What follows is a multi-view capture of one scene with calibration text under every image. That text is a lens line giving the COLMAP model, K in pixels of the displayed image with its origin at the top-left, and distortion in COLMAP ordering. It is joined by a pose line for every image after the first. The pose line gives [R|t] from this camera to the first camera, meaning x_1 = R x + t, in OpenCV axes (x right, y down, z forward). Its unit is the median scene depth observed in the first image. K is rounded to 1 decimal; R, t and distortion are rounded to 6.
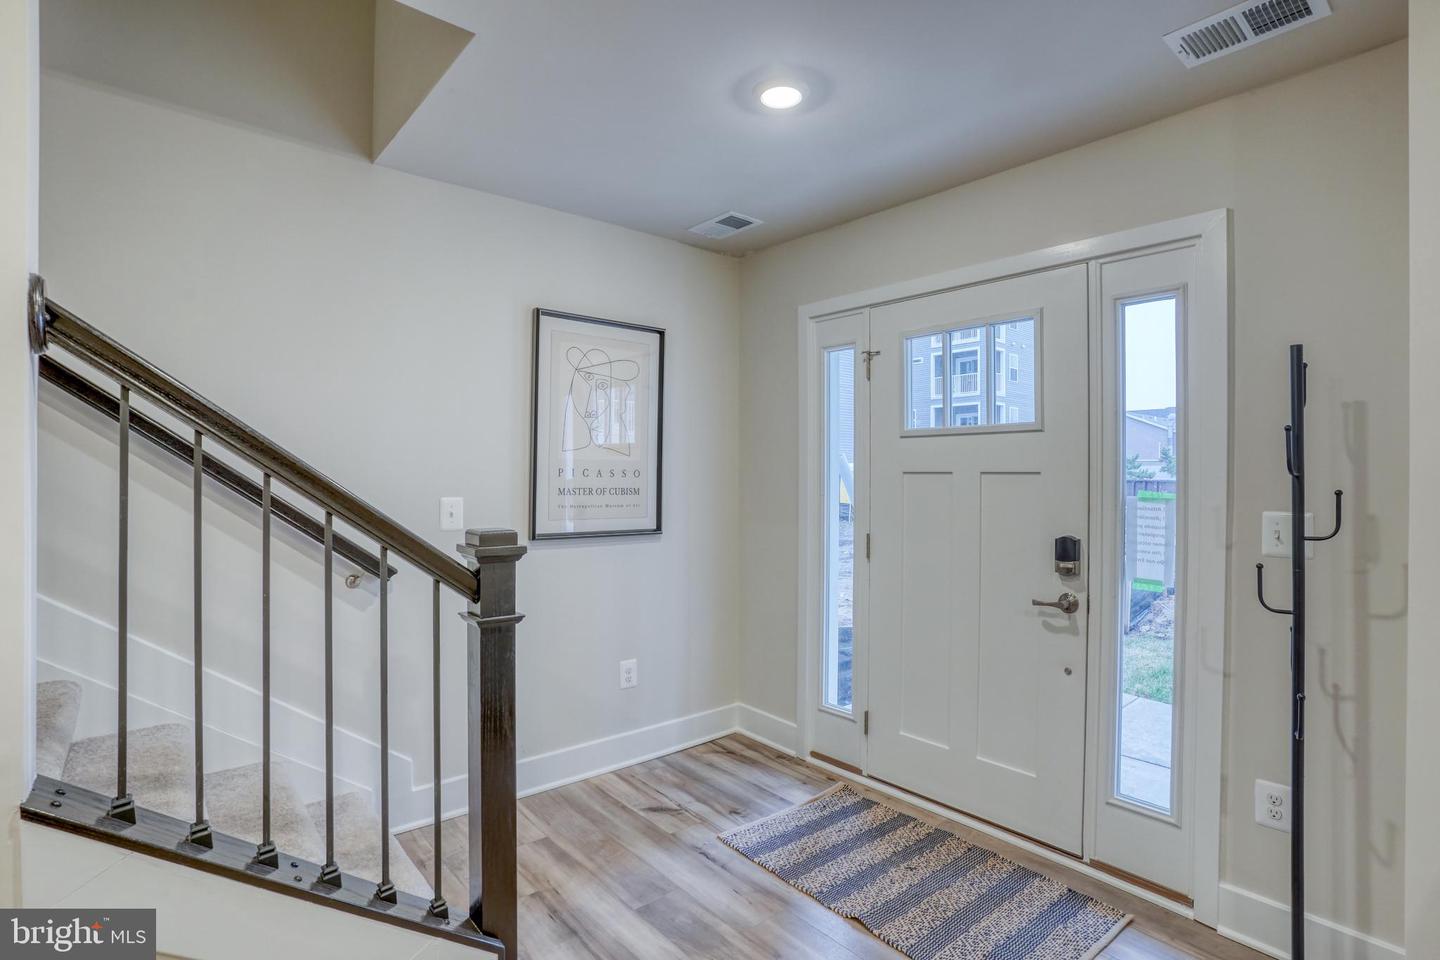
lens RADIAL K [[713.5, 0, 720.0], [0, 713.5, 480.0], [0, 0, 1]] dist [-0.078936, 0.040240]
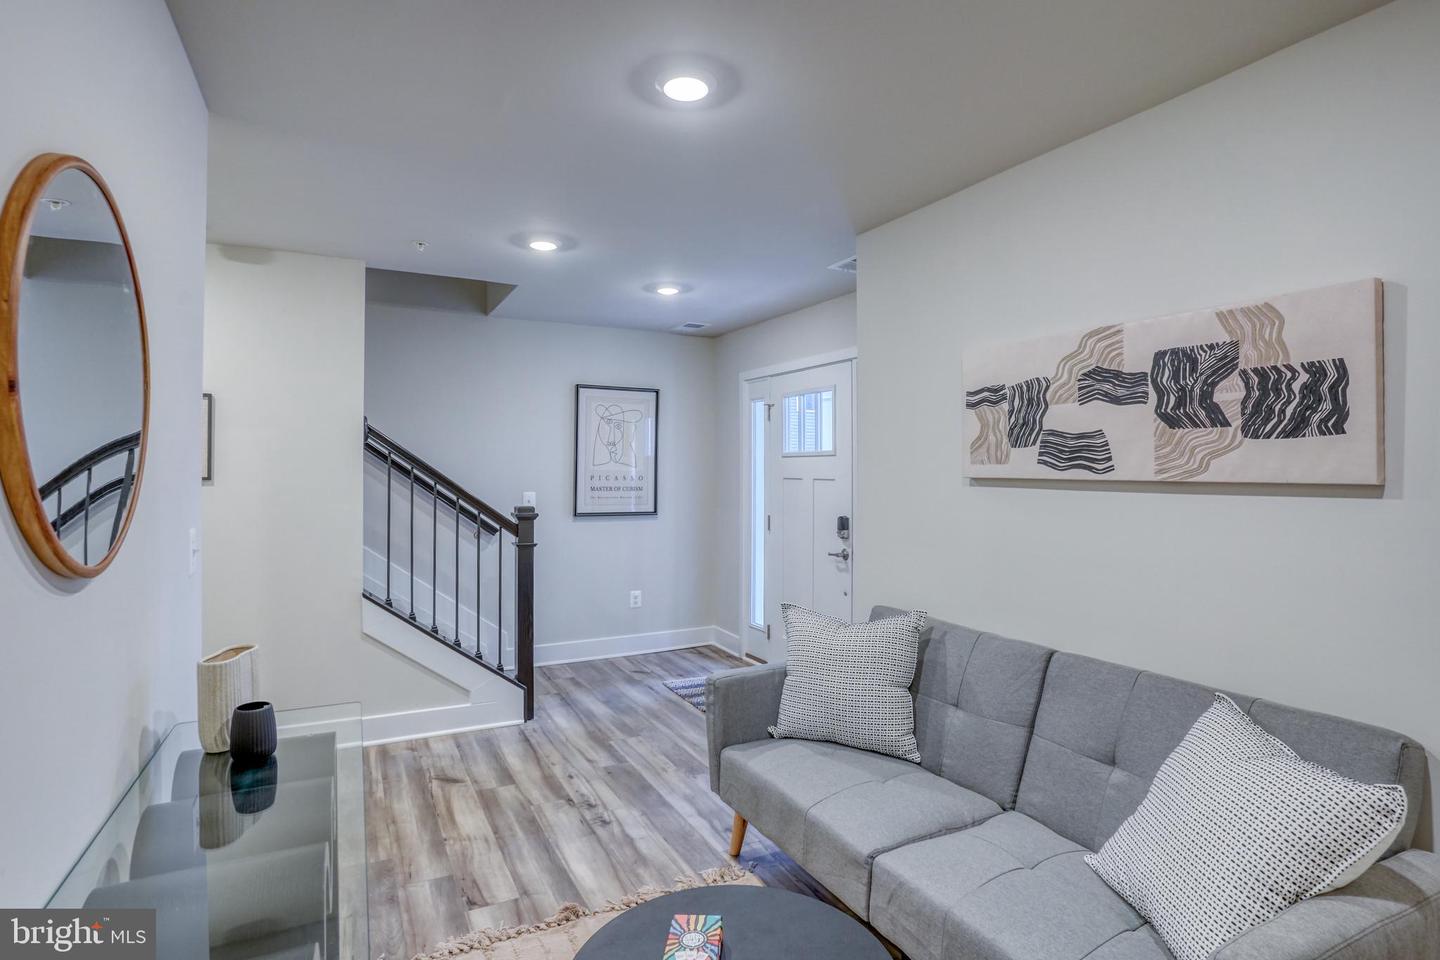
lens RADIAL K [[727.8, 0, 712.3], [0, 727.8, 465.9], [0, 0, 1]] dist [-0.083241, 0.039696]
pose [[0.975677, -0.002207, -0.219203, 0.501086], [-0.000347, 0.999933, -0.011611, -0.021211], [0.219214, 0.011404, 0.975610, -0.739072]]
